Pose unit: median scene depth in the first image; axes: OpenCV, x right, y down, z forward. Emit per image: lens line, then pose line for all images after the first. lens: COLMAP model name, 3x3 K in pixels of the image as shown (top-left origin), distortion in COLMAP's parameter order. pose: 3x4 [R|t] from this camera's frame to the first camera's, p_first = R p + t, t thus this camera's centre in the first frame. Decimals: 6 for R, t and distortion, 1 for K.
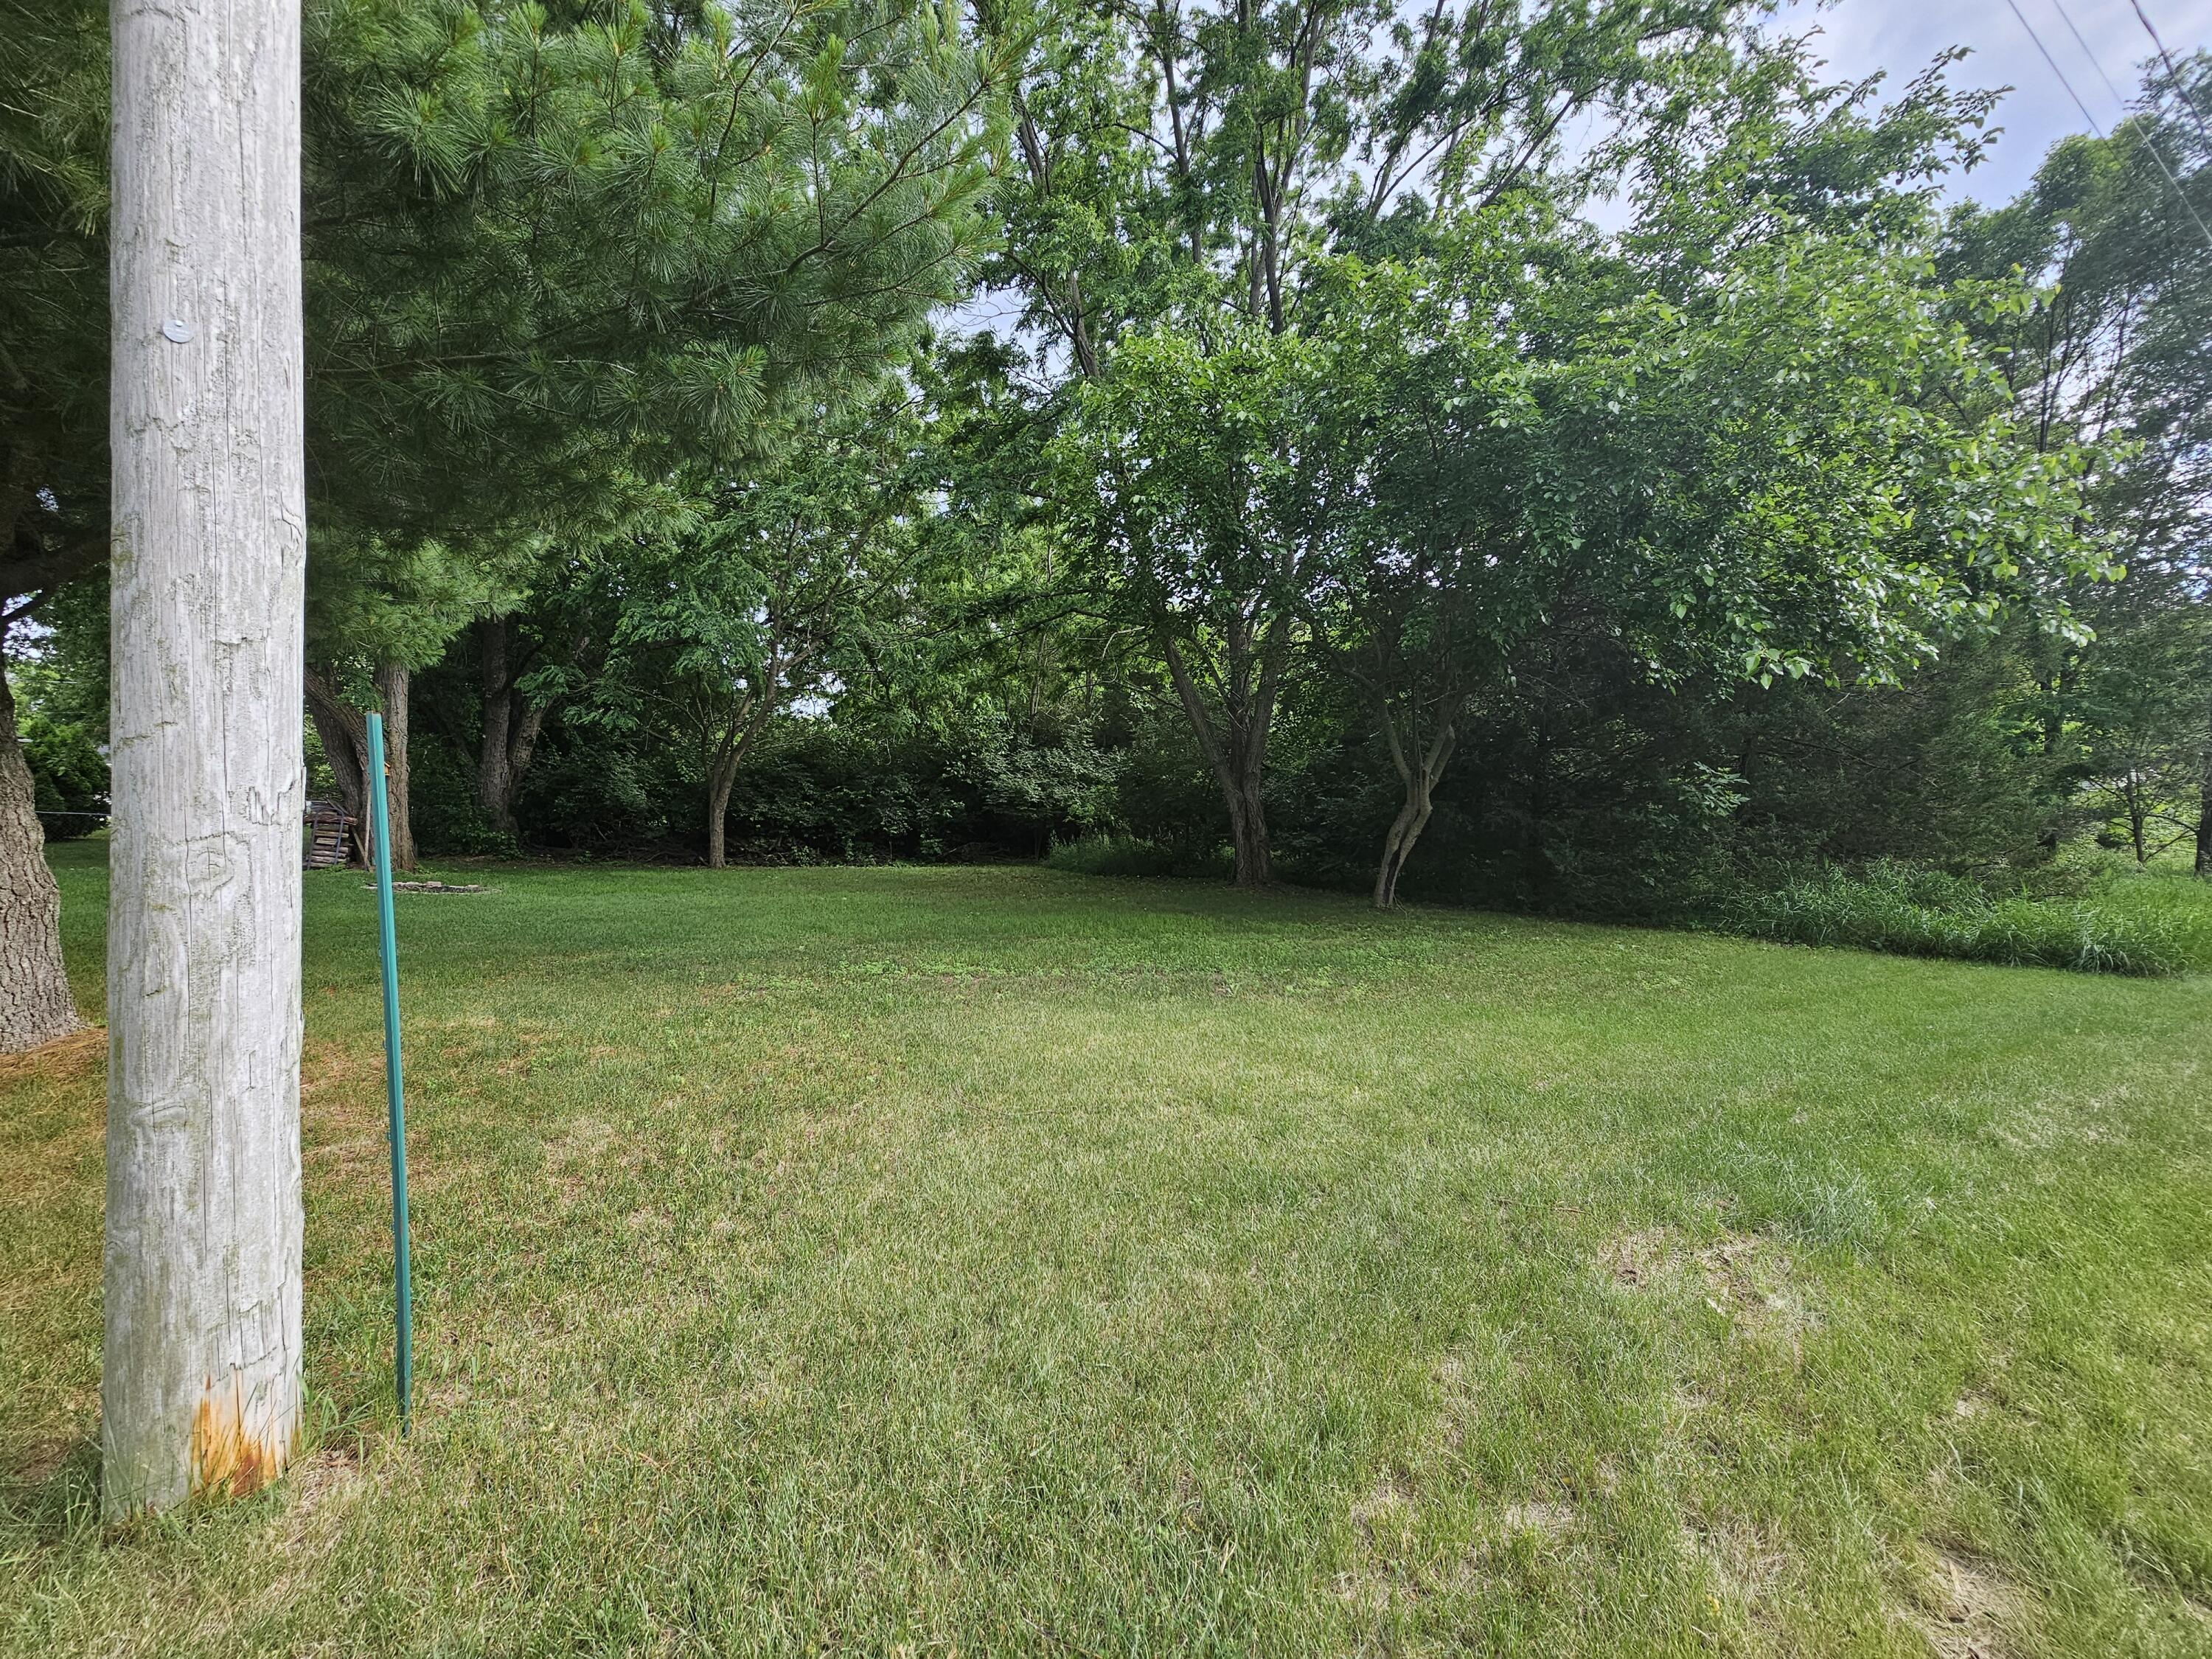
lens RADIAL K [[890.5, 0, 1108.2], [0, 890.5, 820.7], [0, 0, 1]] dist [-0.003531, -0.000258]
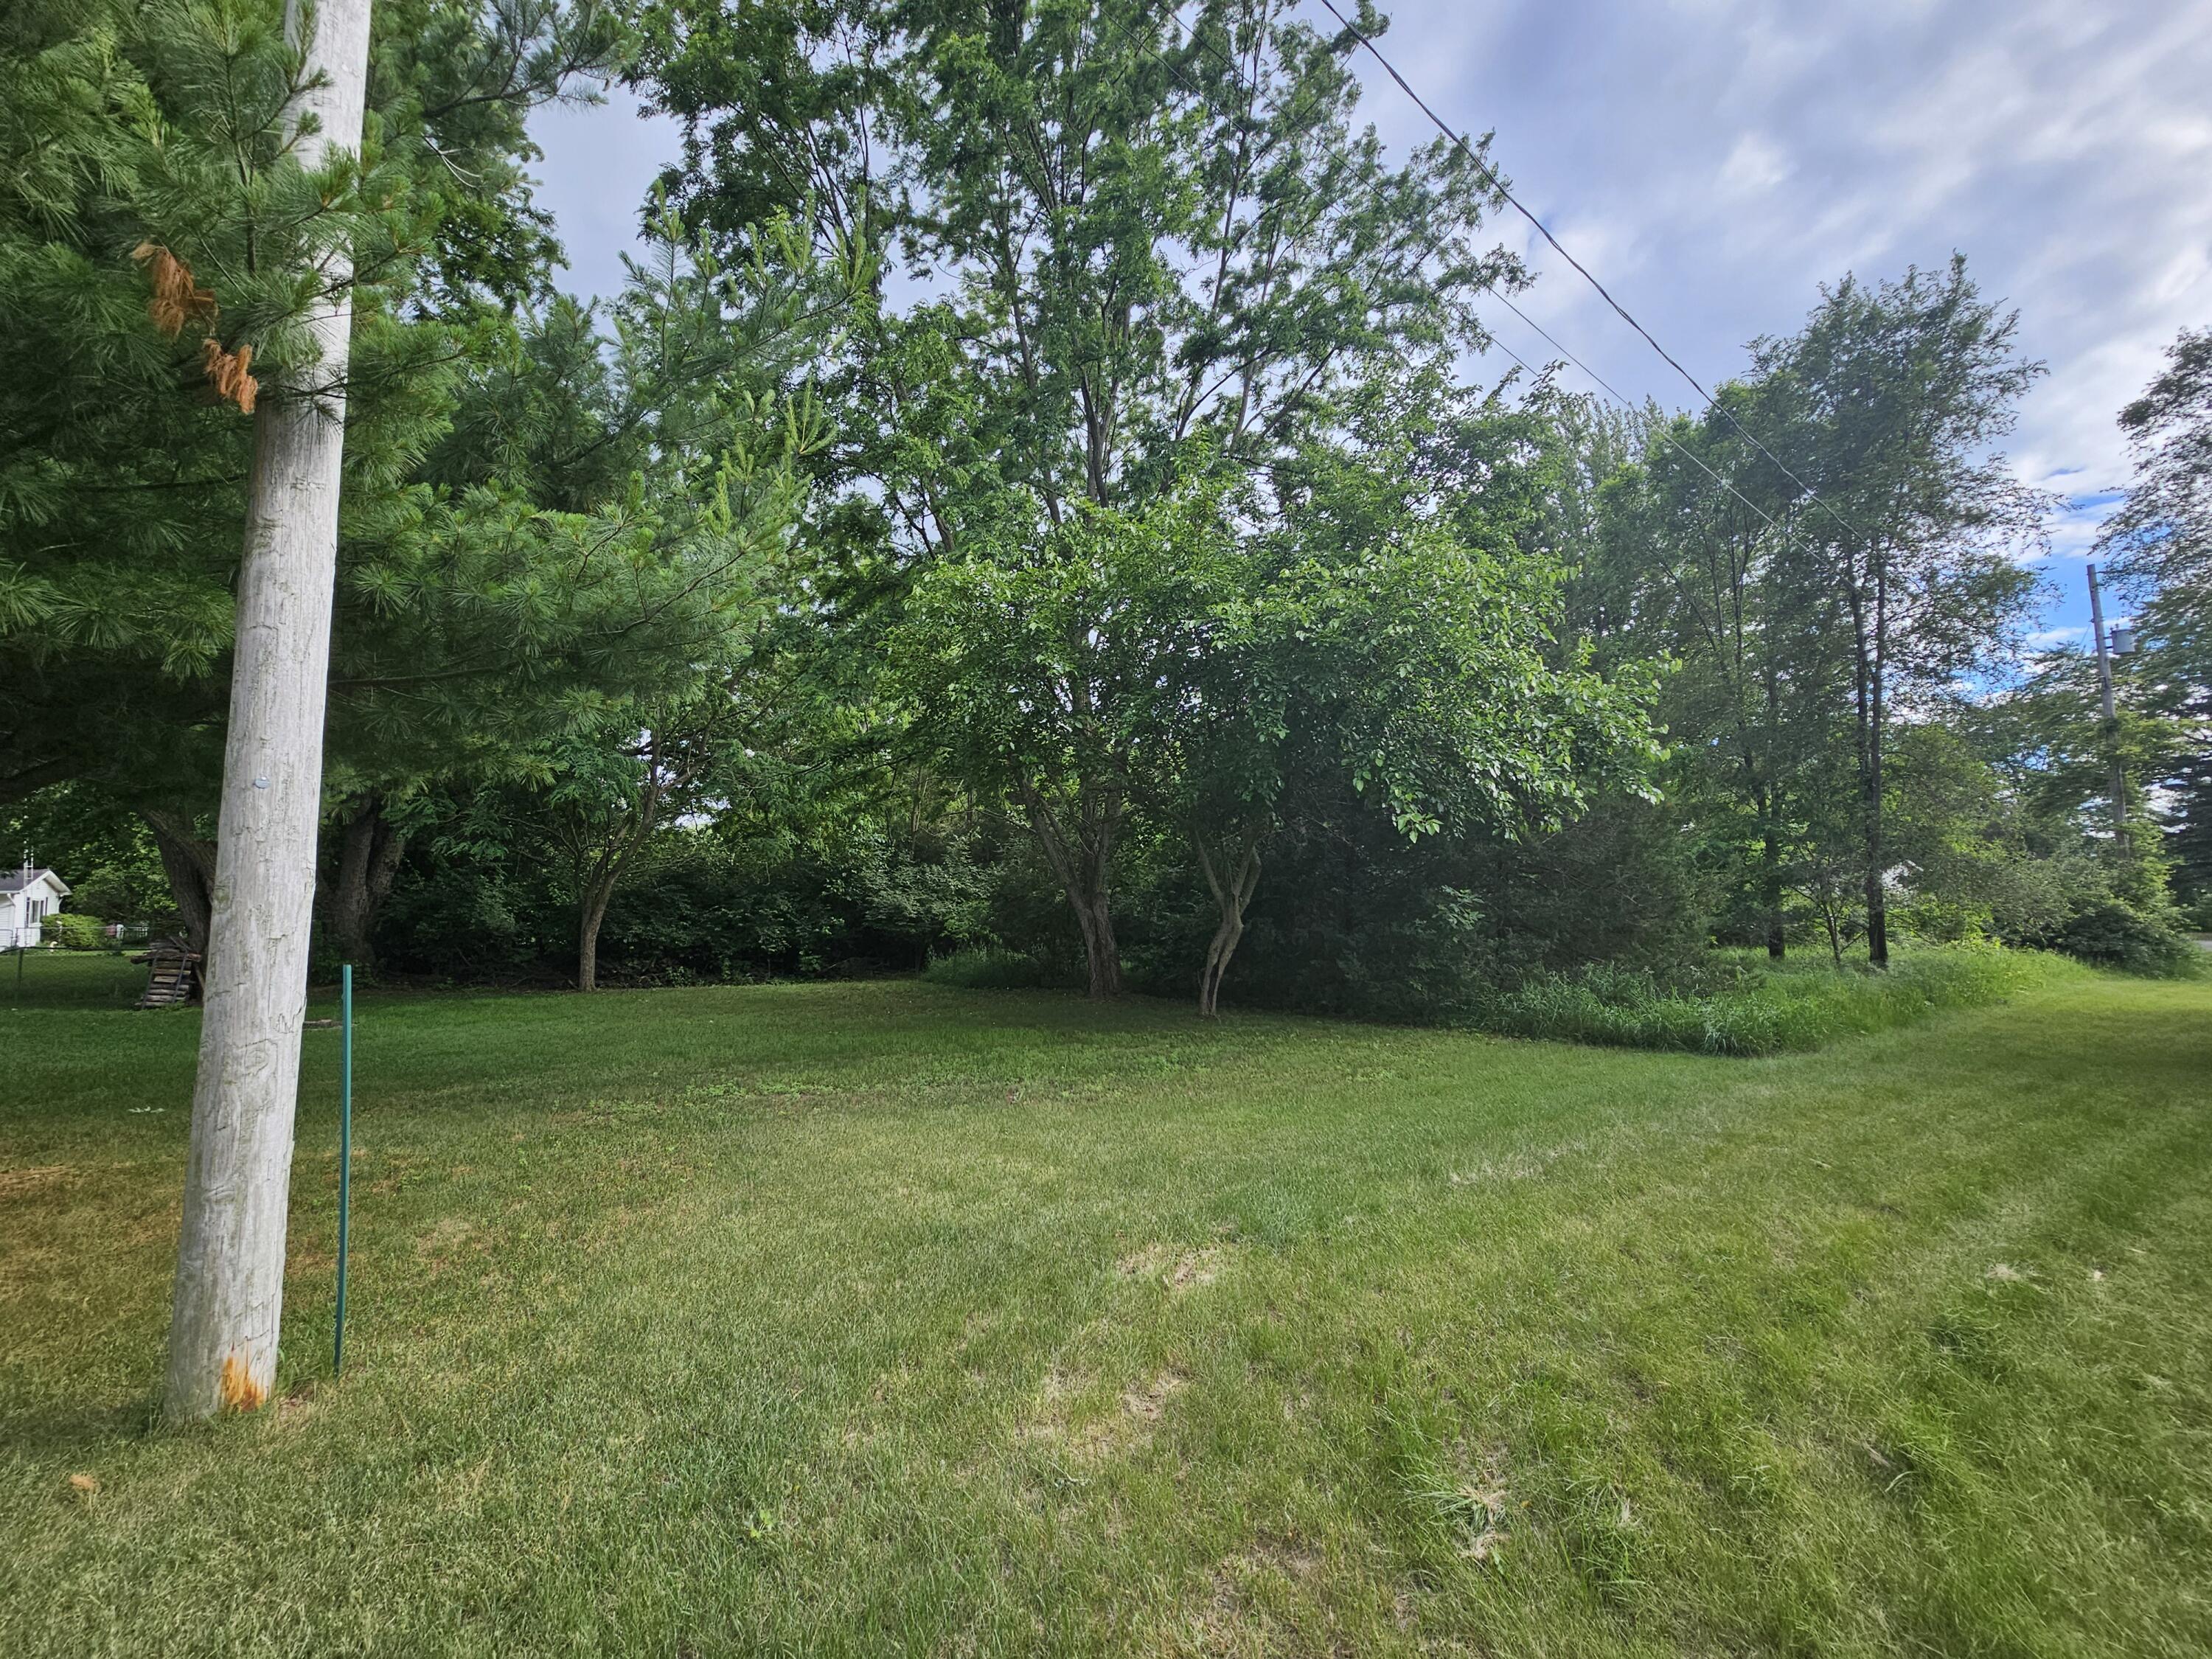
lens RADIAL K [[897.8, 0, 1113.0], [0, 897.8, 824.4], [0, 0, 1]] dist [-0.003333, 0.000869]
pose [[0.994150, -0.010052, 0.107541, 0.071803], [0.021529, 0.994122, -0.106105, -0.024114], [-0.105843, 0.107799, 0.988522, -0.135454]]
